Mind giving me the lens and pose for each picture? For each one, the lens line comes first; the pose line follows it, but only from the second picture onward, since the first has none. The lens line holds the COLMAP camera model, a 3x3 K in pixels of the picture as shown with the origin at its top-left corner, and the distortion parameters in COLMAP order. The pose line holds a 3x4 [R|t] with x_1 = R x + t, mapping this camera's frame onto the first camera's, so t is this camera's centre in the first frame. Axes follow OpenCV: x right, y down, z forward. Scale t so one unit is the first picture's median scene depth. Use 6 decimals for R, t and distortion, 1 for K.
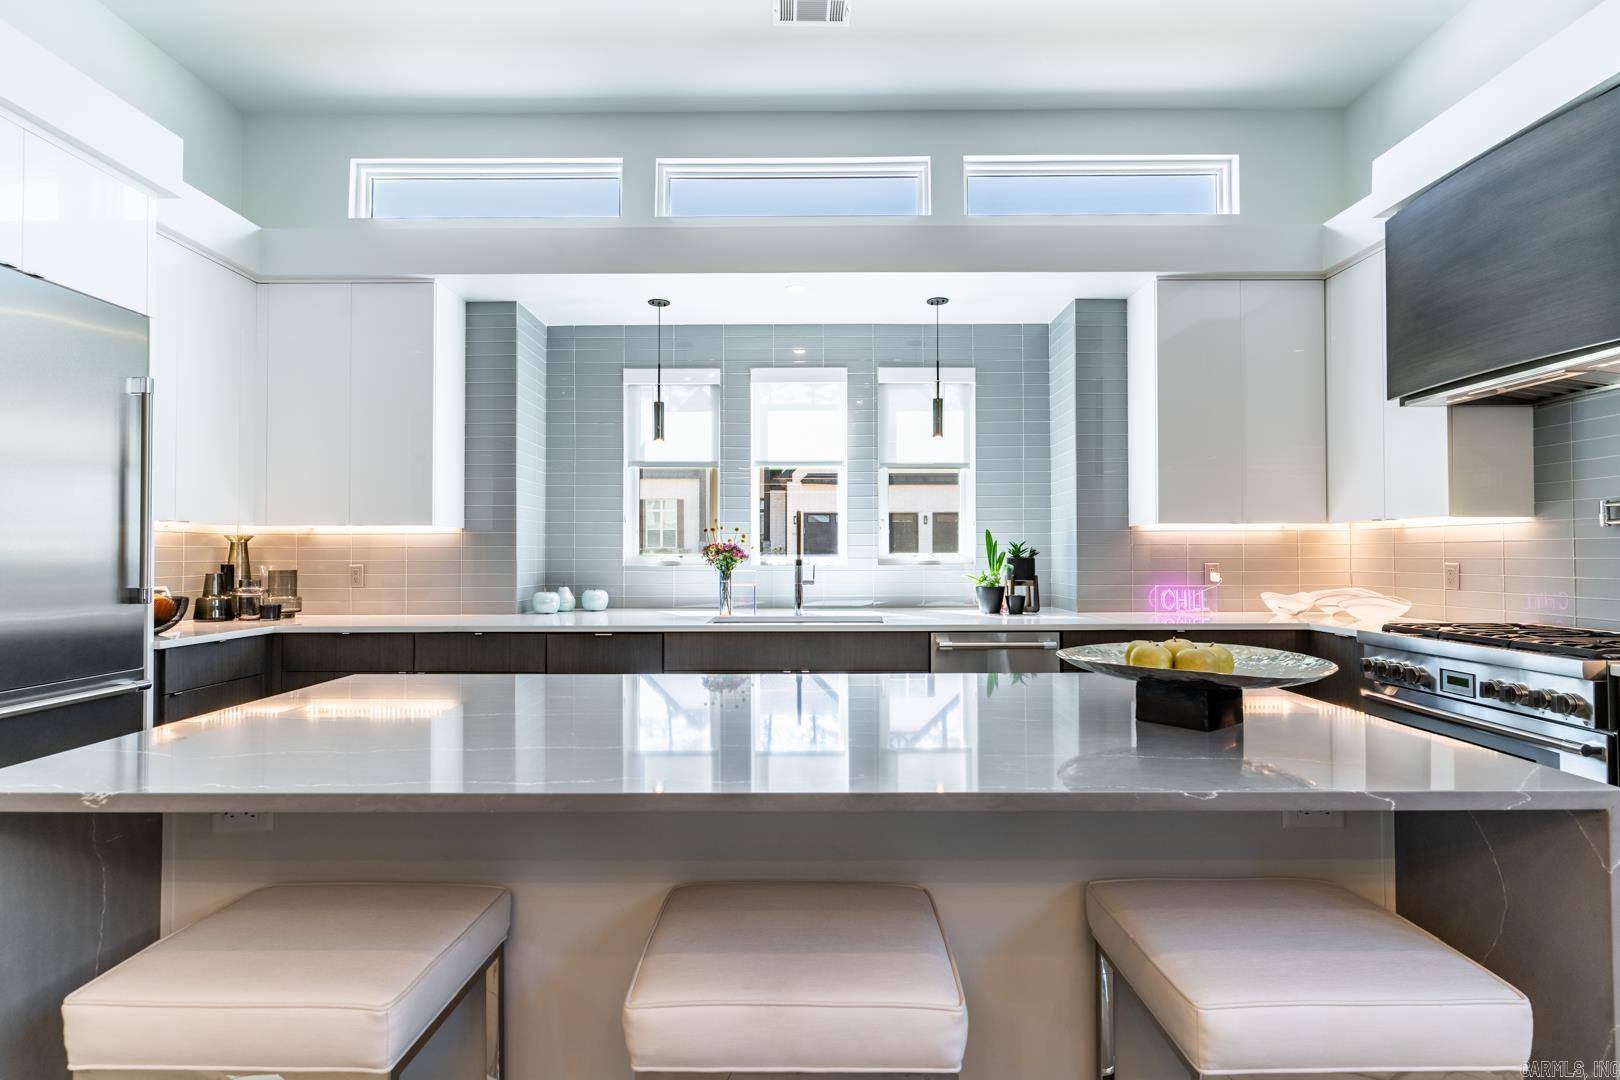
lens RADIAL K [[782.5, 0, 794.5], [0, 782.5, 535.9], [0, 0, 1]] dist [-0.003405, 0.002108]
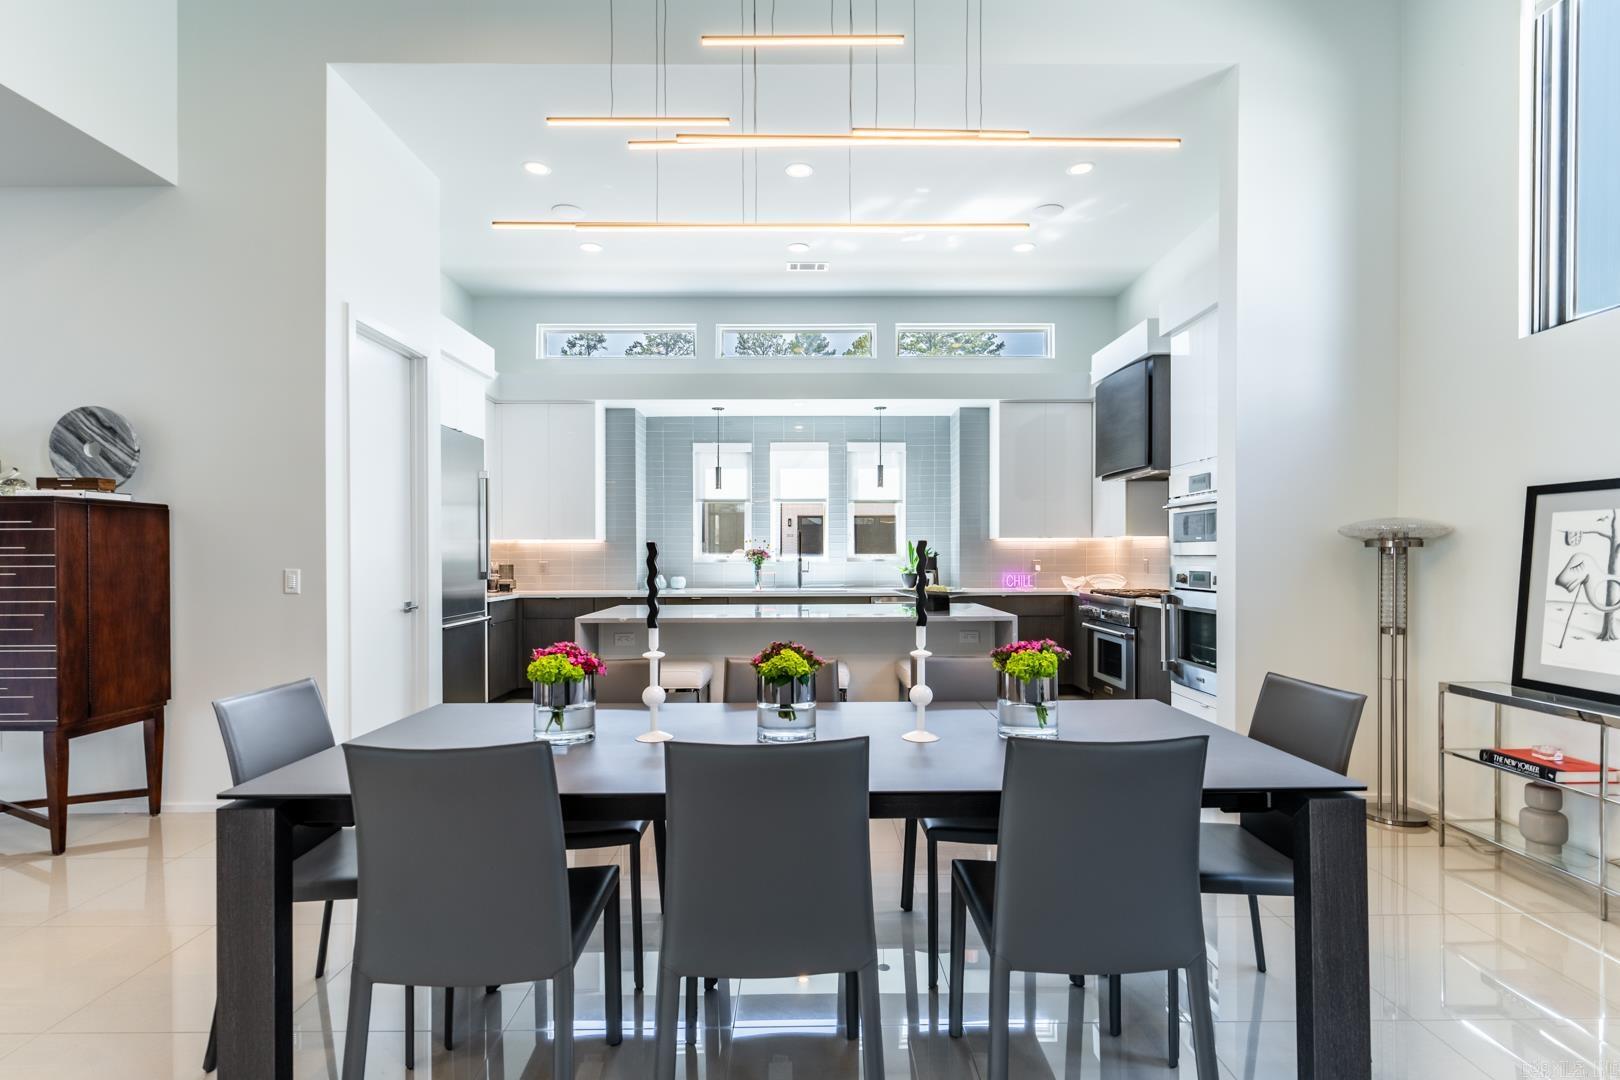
lens RADIAL K [[782.5, 0, 814.7], [0, 782.5, 559.4], [0, 0, 1]] dist [-0.003405, 0.002108]
pose [[0.999567, -0.001422, 0.029387, -0.012579], [0.000503, 0.999511, 0.031256, -0.021281], [-0.029417, -0.031227, 0.999079, -0.734447]]
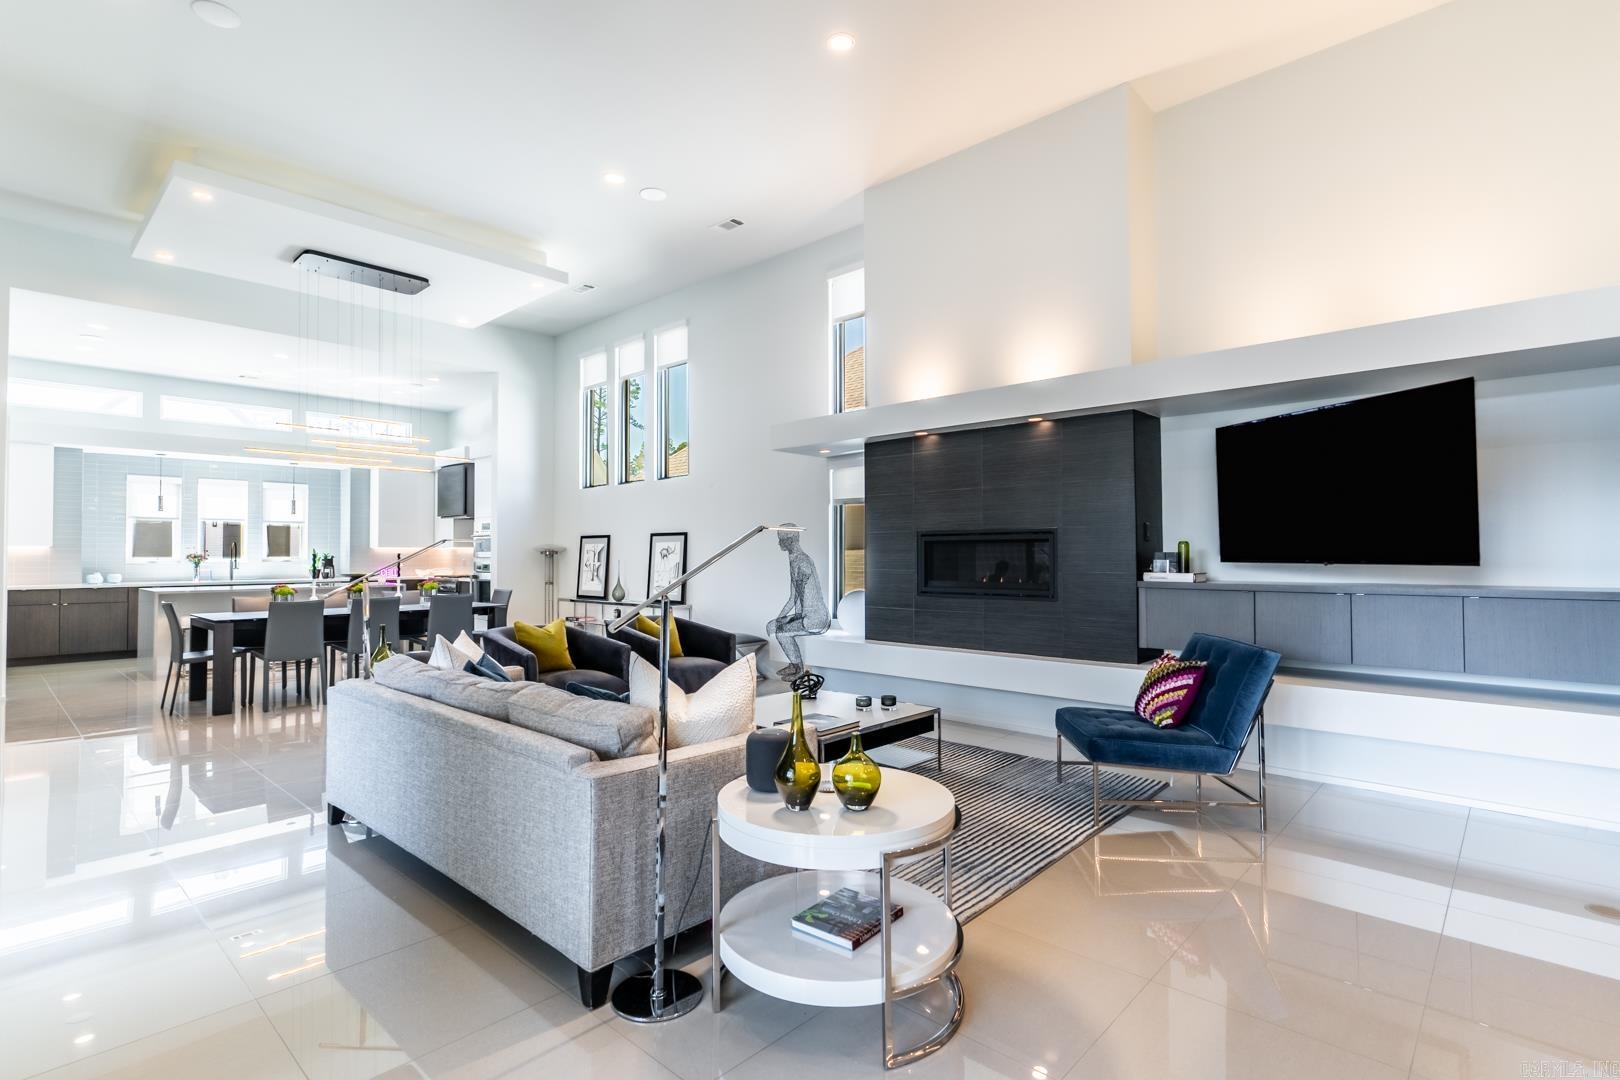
lens RADIAL K [[782.5, 0, 821.8], [0, 782.5, 542.1], [0, 0, 1]] dist [-0.003405, 0.002108]
pose [[0.662669, 0.011801, 0.748819, -0.635213], [-0.015925, 0.999872, -0.001665, -0.055722], [-0.748743, -0.010822, 0.662772, -2.185307]]
